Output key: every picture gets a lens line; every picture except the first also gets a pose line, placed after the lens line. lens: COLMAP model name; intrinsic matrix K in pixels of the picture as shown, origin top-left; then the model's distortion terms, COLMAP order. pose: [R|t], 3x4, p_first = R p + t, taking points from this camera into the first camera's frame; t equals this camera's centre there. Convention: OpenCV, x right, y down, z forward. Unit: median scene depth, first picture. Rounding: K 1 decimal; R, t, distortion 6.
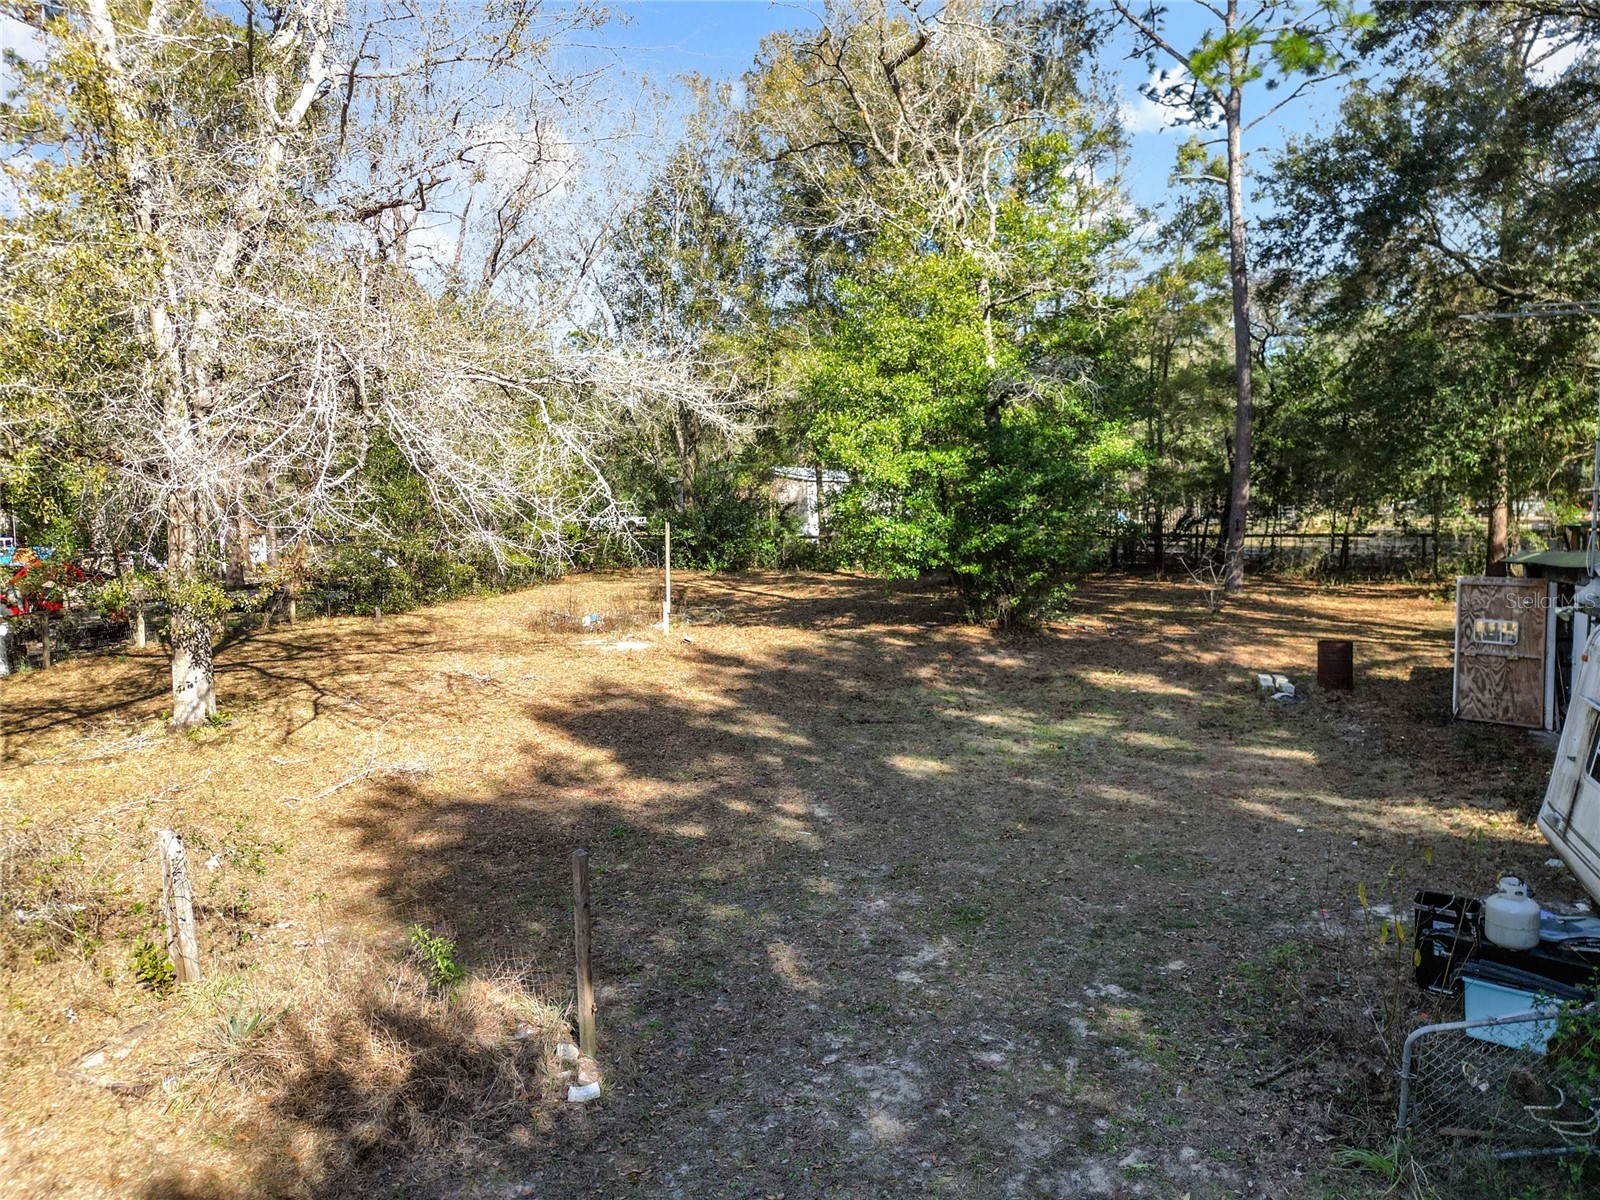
lens RADIAL K [[1126.6, 0, 800.1], [0, 1126.6, 601.3], [0, 0, 1]] dist [0.025524, -0.030871]
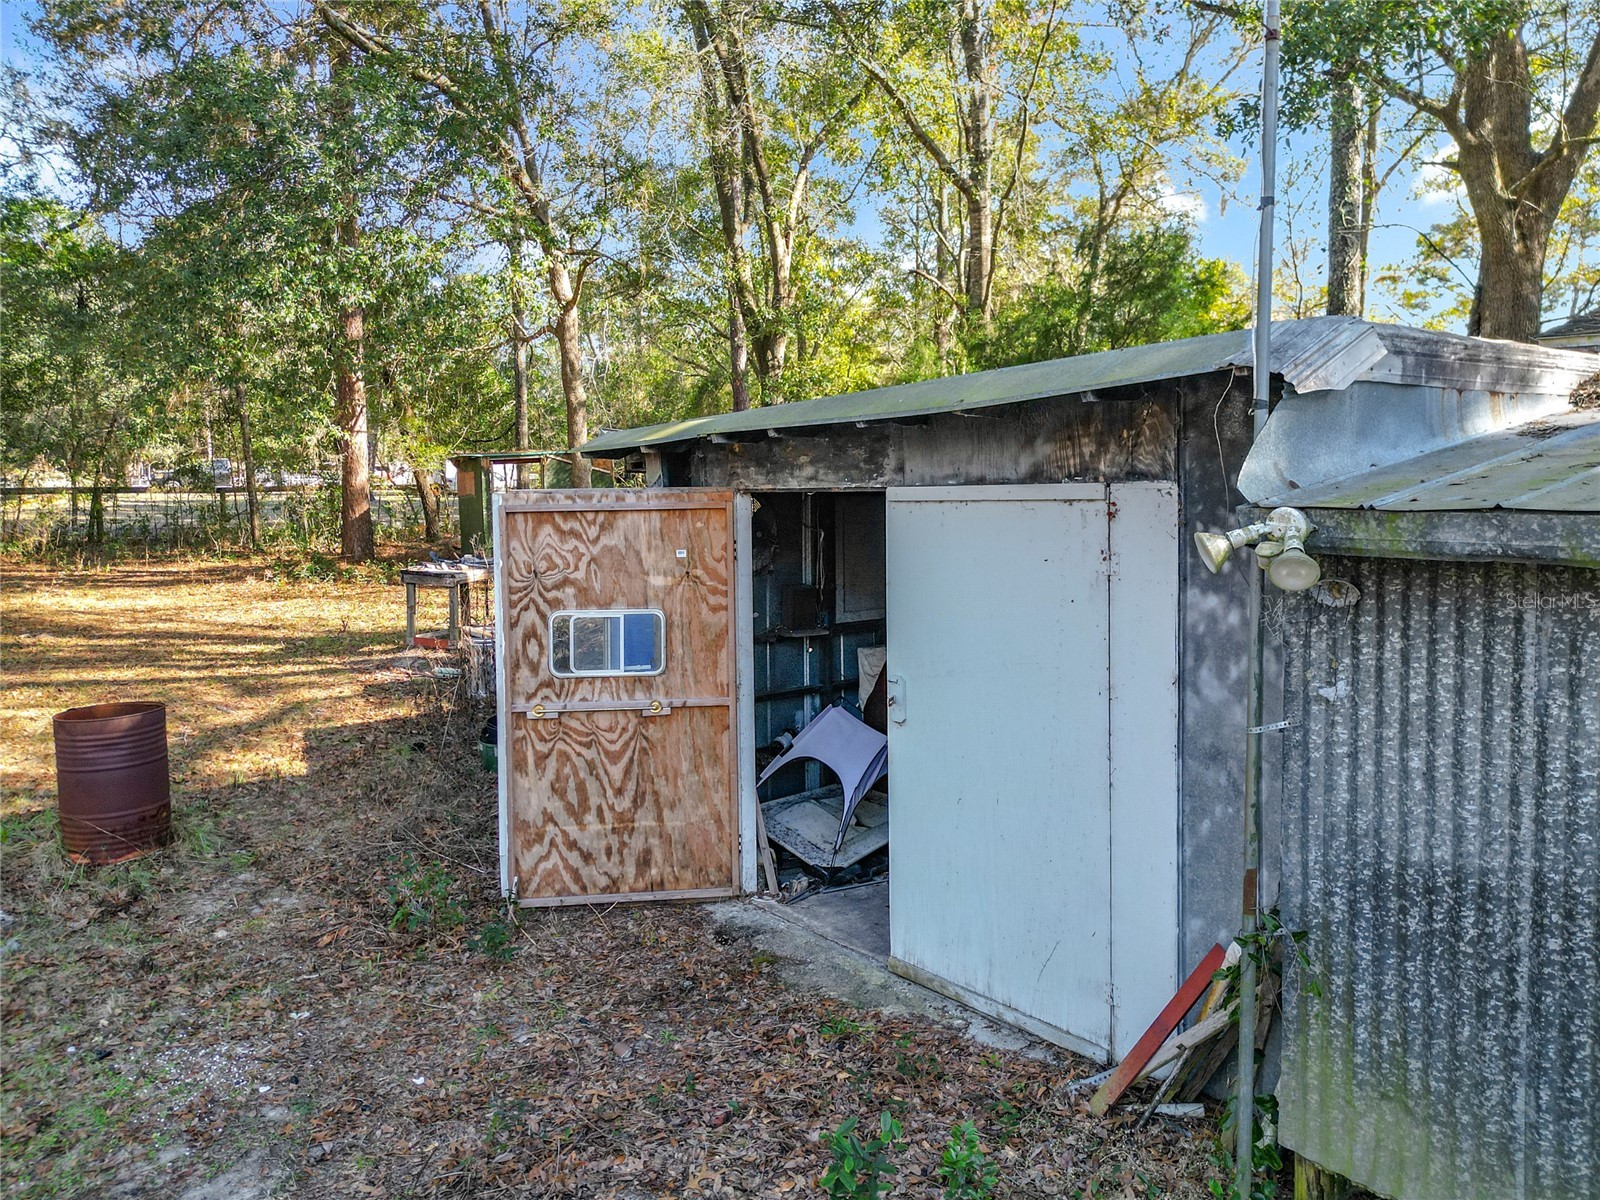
lens RADIAL K [[1126.6, 0, 831.9], [0, 1126.6, 566.2], [0, 0, 1]] dist [0.025524, -0.030871]
pose [[0.514697, -0.047850, 0.856036, 0.237305], [0.068123, 0.997567, 0.014802, 0.001943], [-0.854662, 0.050697, 0.516704, 0.510676]]
